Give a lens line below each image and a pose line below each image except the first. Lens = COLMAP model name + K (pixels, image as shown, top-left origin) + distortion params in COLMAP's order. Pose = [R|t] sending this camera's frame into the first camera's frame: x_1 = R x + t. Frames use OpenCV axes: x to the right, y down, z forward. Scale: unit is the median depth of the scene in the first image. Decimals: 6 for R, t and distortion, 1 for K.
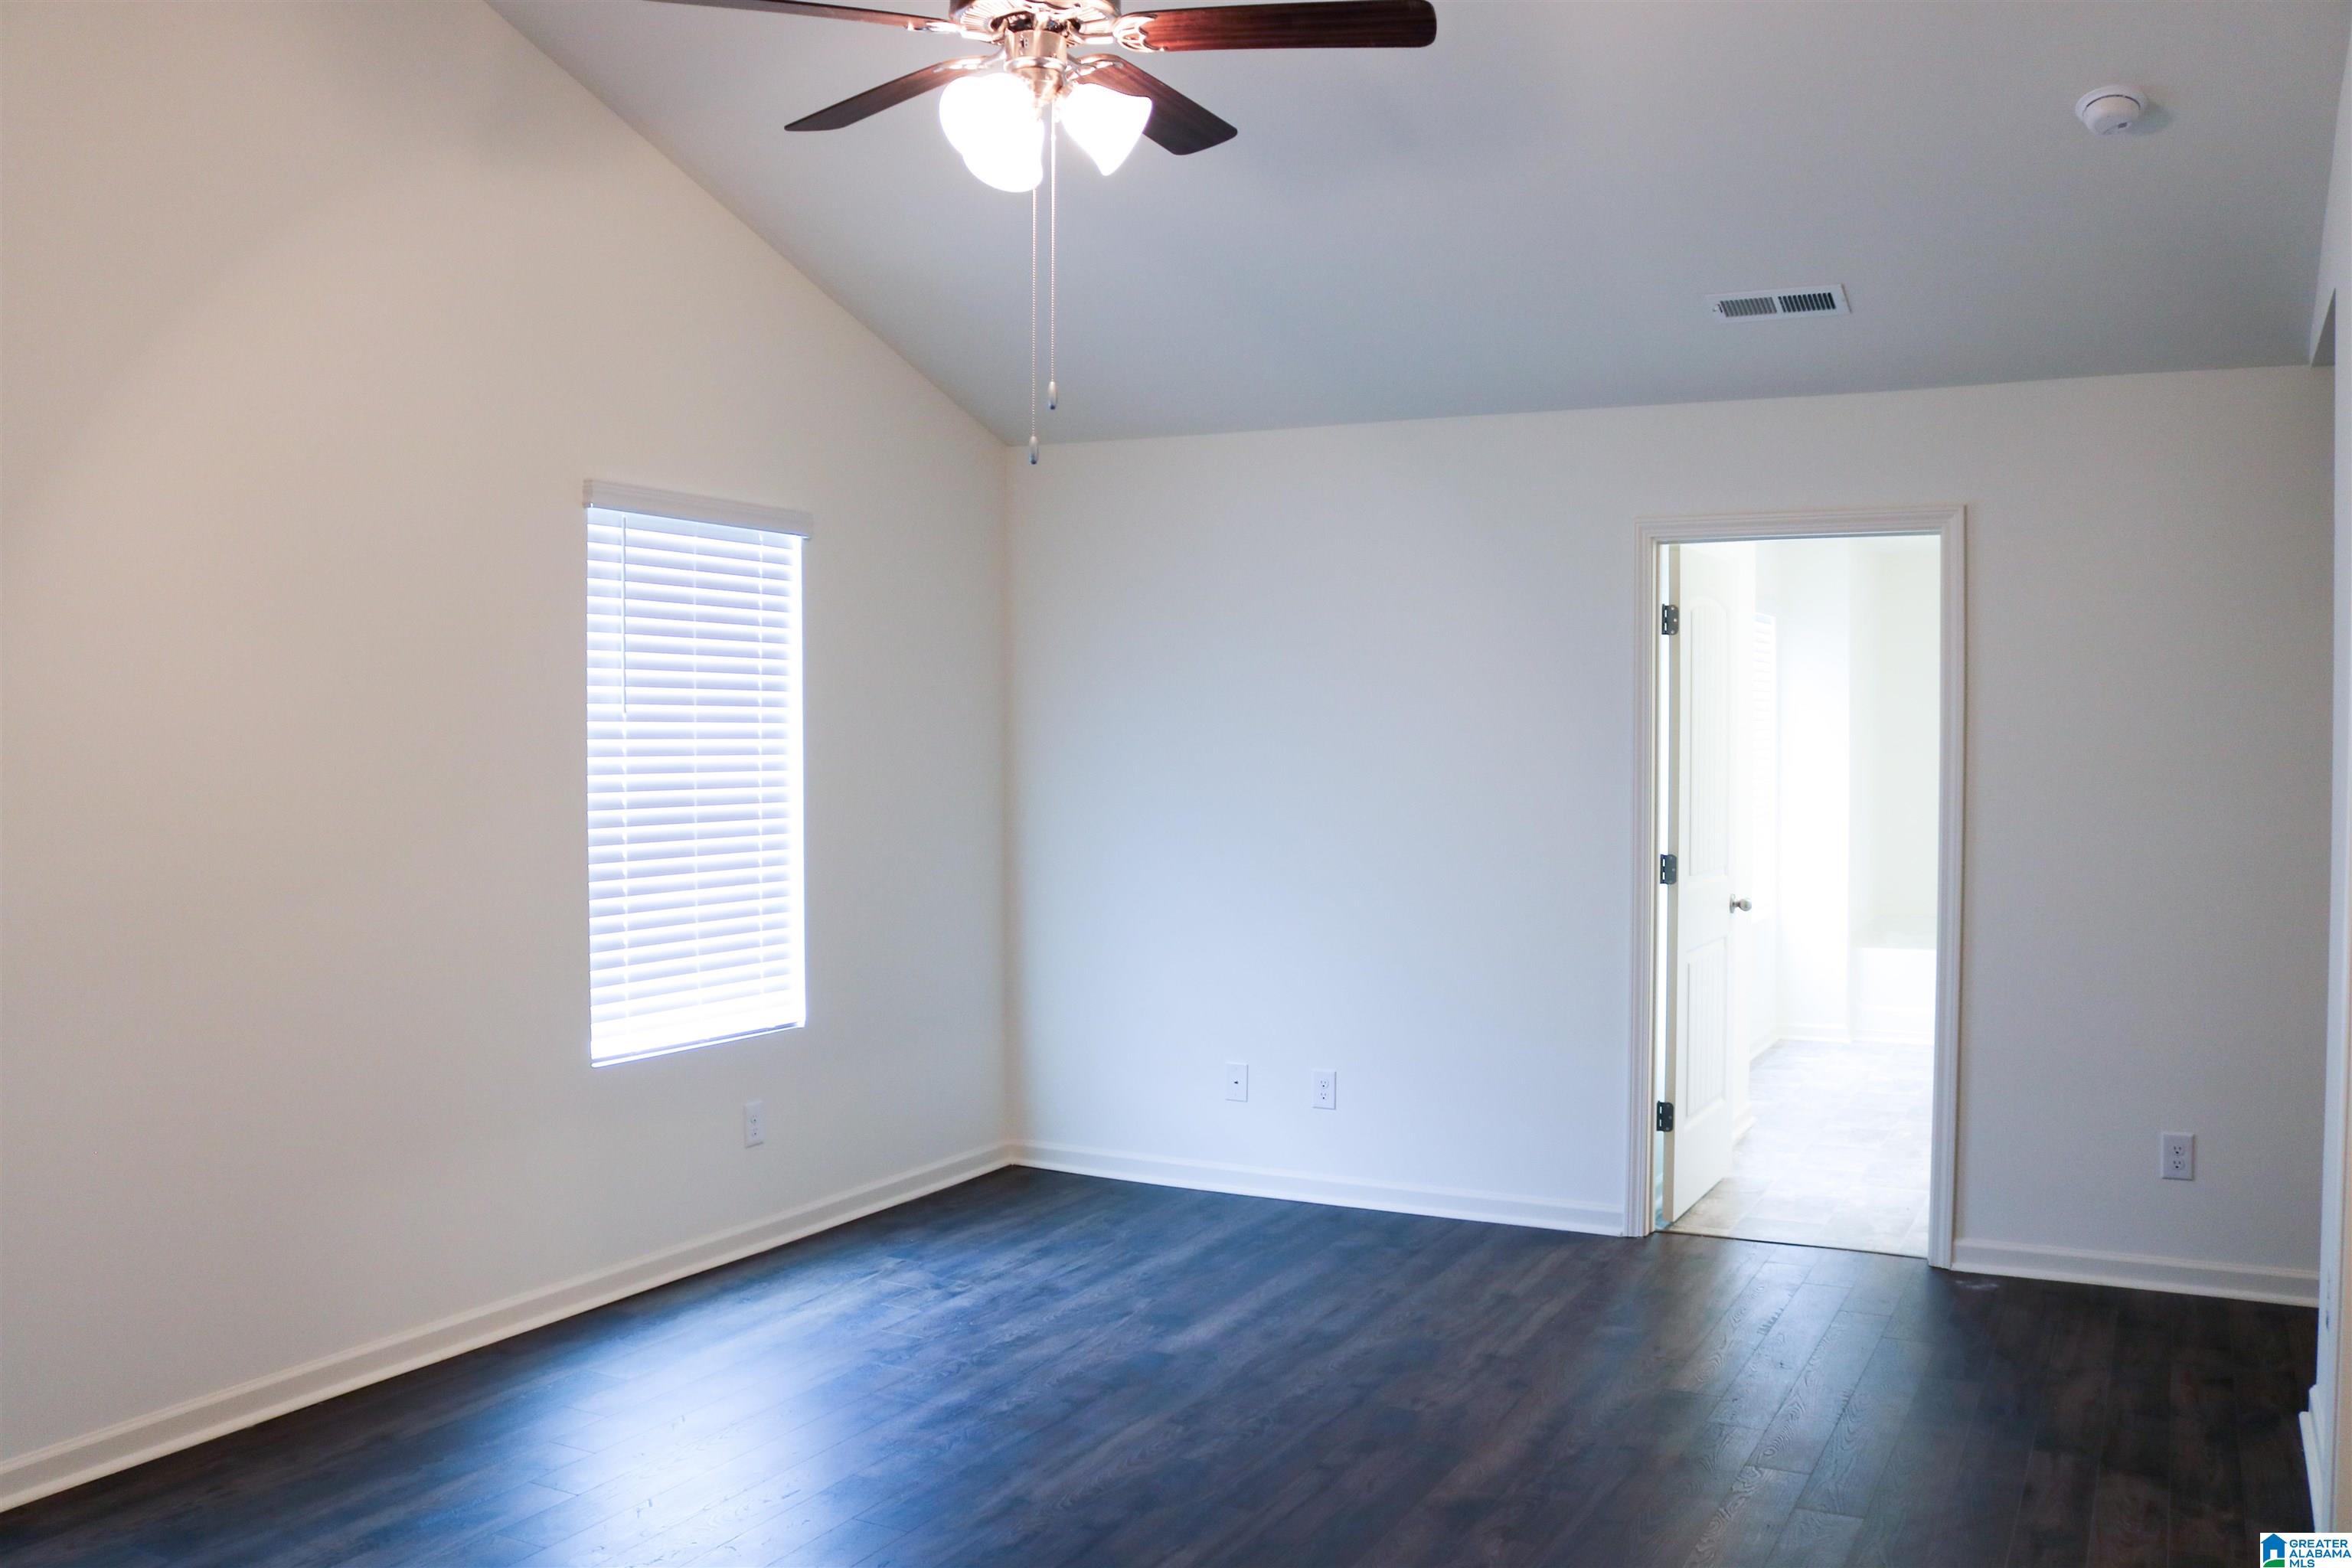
lens RADIAL K [[1978.2, 0, 1157.1], [0, 1978.2, 774.4], [0, 0, 1]] dist [-0.154553, 0.120310]
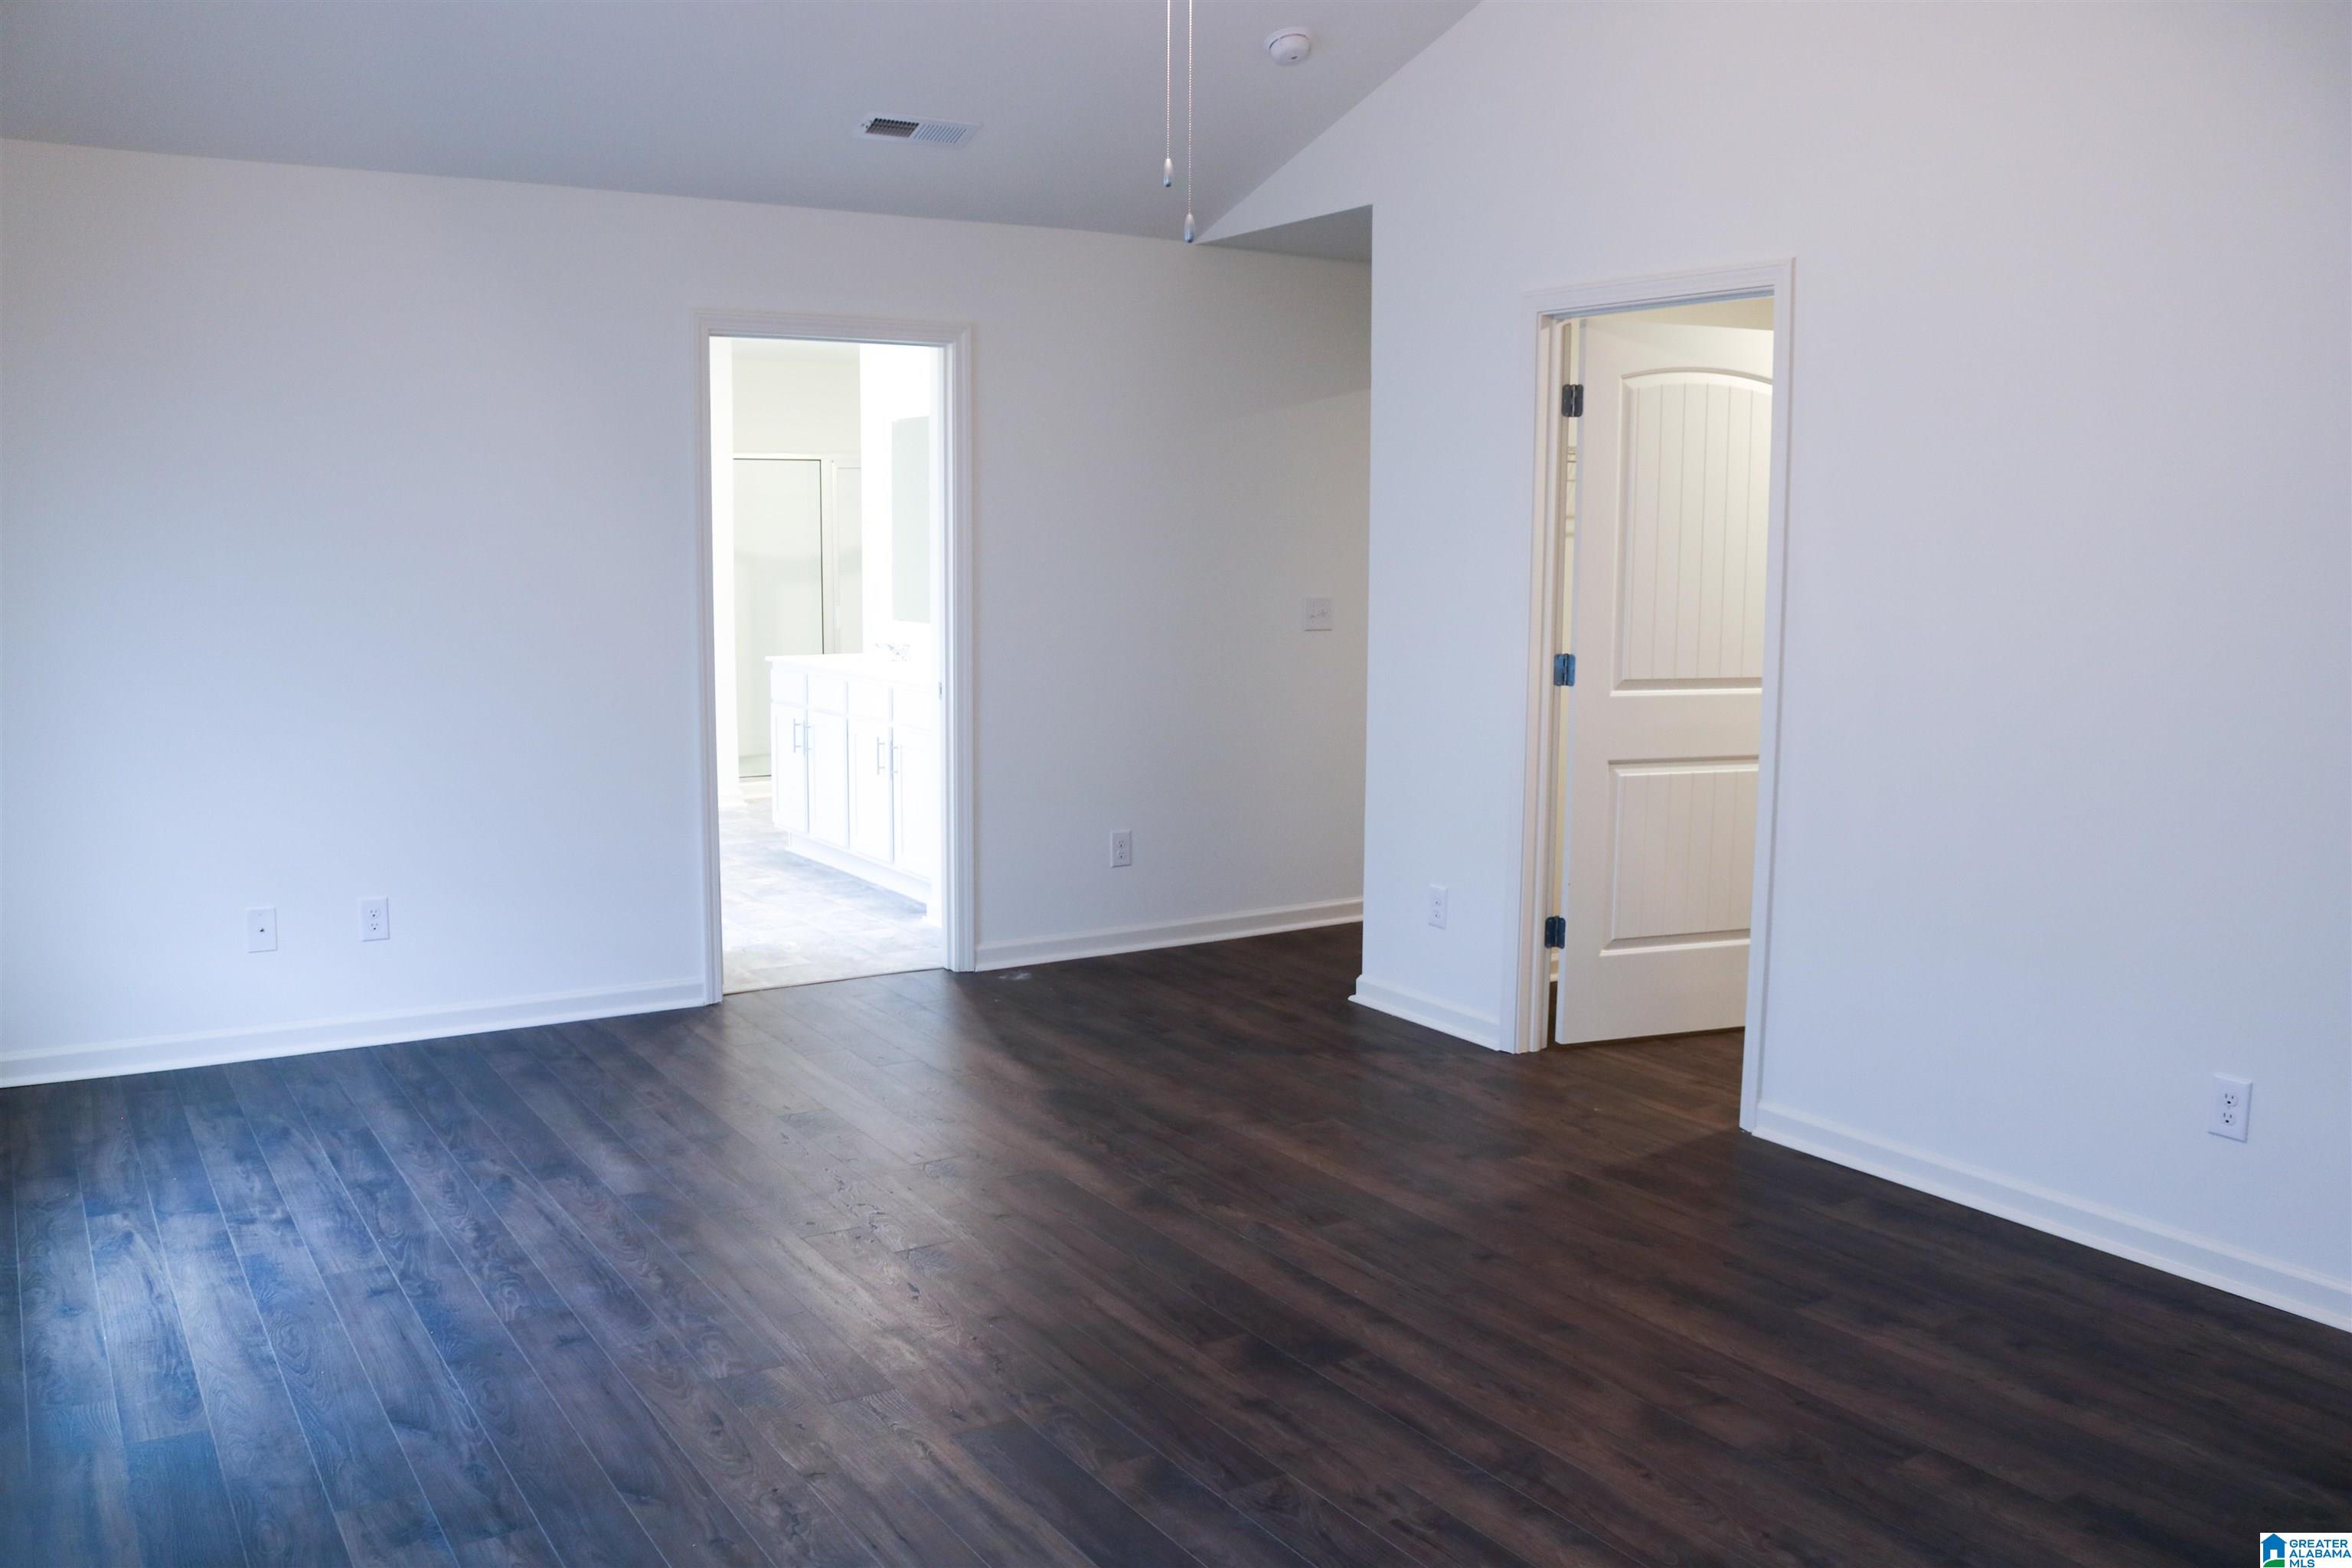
lens RADIAL K [[1978.2, 0, 1154.1], [0, 1978.2, 790.5], [0, 0, 1]] dist [-0.154553, 0.120310]
pose [[0.499211, -0.113817, 0.858973, -0.575702], [0.008700, 0.991944, 0.126380, -0.008113], [-0.866437, -0.055617, 0.496179, 0.299502]]
